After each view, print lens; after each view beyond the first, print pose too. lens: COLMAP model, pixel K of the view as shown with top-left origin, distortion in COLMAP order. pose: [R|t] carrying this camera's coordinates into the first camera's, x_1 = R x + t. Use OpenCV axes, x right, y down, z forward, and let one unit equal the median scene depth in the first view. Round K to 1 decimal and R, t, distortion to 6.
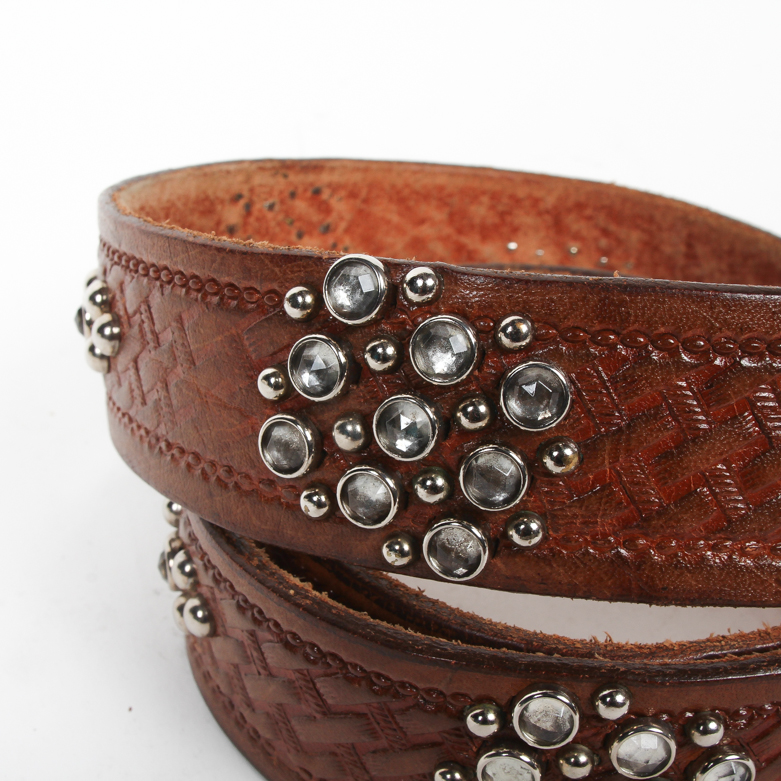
lens RADIAL K [[1350.9, 0, 389.2], [0, 1350.9, 387.1], [0, 0, 1]] dist [-0.106625, 0.000000]
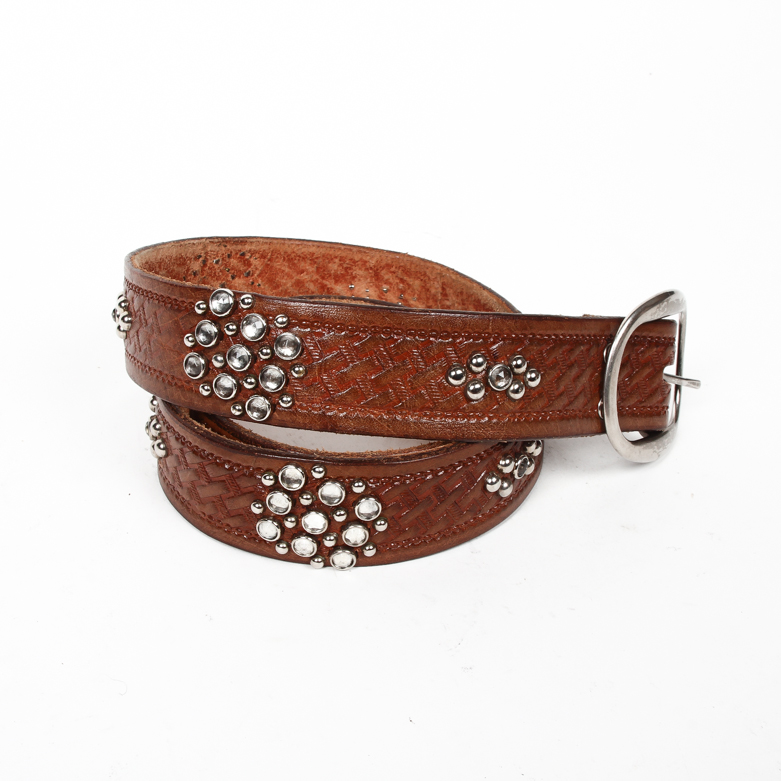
lens RADIAL K [[1350.9, 0, 390.8], [0, 1350.9, 395.3], [0, 0, 1]] dist [-0.106625, 0.000000]
pose [[0.998908, 0.035484, -0.030380, 0.338197], [-0.036030, 0.999196, -0.017594, 0.120919], [0.029731, 0.018669, 0.999384, -1.362207]]
